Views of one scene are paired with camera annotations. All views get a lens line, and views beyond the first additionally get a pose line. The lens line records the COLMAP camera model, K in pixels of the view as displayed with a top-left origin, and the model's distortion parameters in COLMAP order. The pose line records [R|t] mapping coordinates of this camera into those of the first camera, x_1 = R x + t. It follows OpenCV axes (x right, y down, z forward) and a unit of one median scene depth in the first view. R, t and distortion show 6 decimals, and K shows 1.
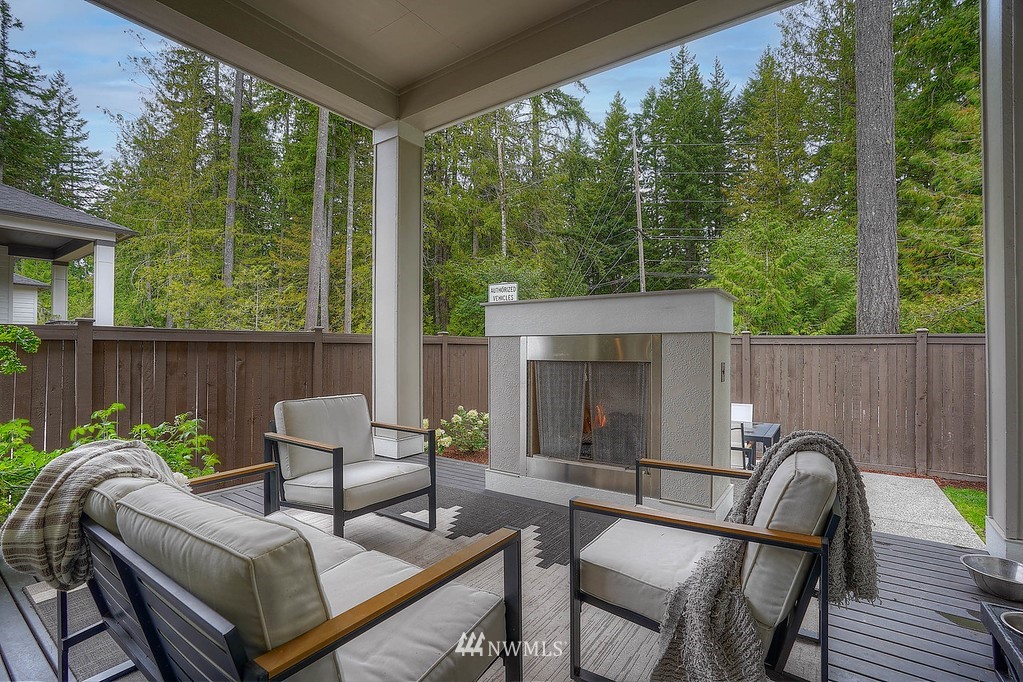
lens RADIAL K [[471.0, 0, 503.8], [0, 471.0, 343.8], [0, 0, 1]] dist [-0.045003, 0.013820]
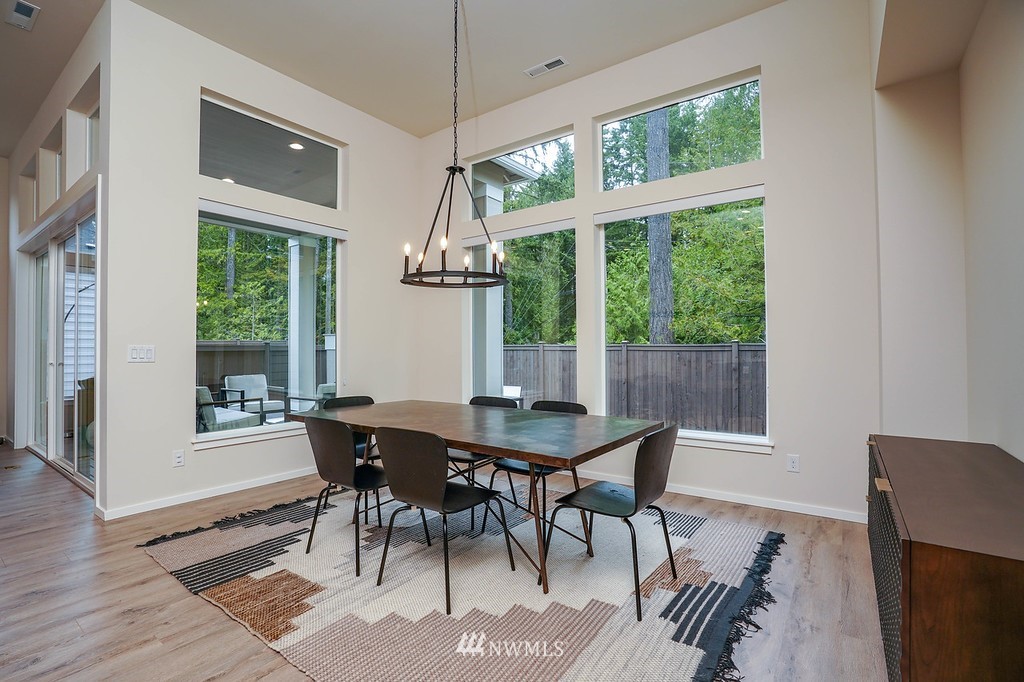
lens RADIAL K [[471.5, 0, 497.2], [0, 471.5, 343.1], [0, 0, 1]] dist [-0.045003, 0.013820]
pose [[0.999715, -0.002318, -0.023760, 0.117932], [0.002194, 0.999984, -0.005269, -0.004571], [0.023772, 0.005216, 0.999704, -0.168862]]
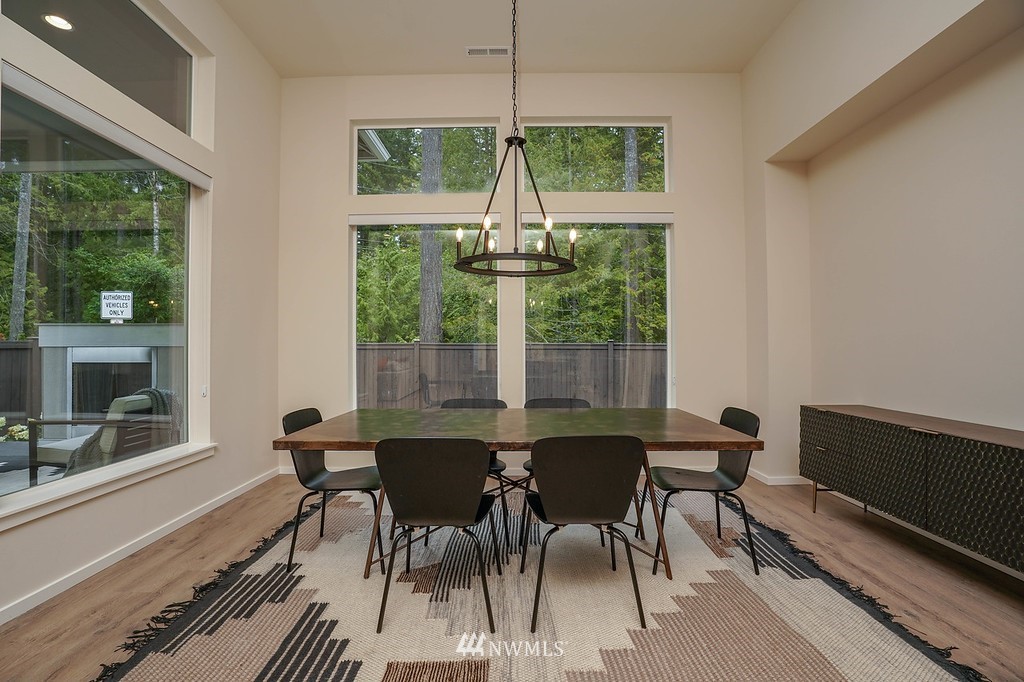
lens RADIAL K [[471.5, 0, 505.6], [0, 471.5, 342.7], [0, 0, 1]] dist [-0.045003, 0.013820]
pose [[0.819959, 0.005621, 0.572394, 0.047337], [-0.003033, 0.999980, -0.005475, -0.003404], [-0.572414, 0.002753, 0.819960, -0.136983]]
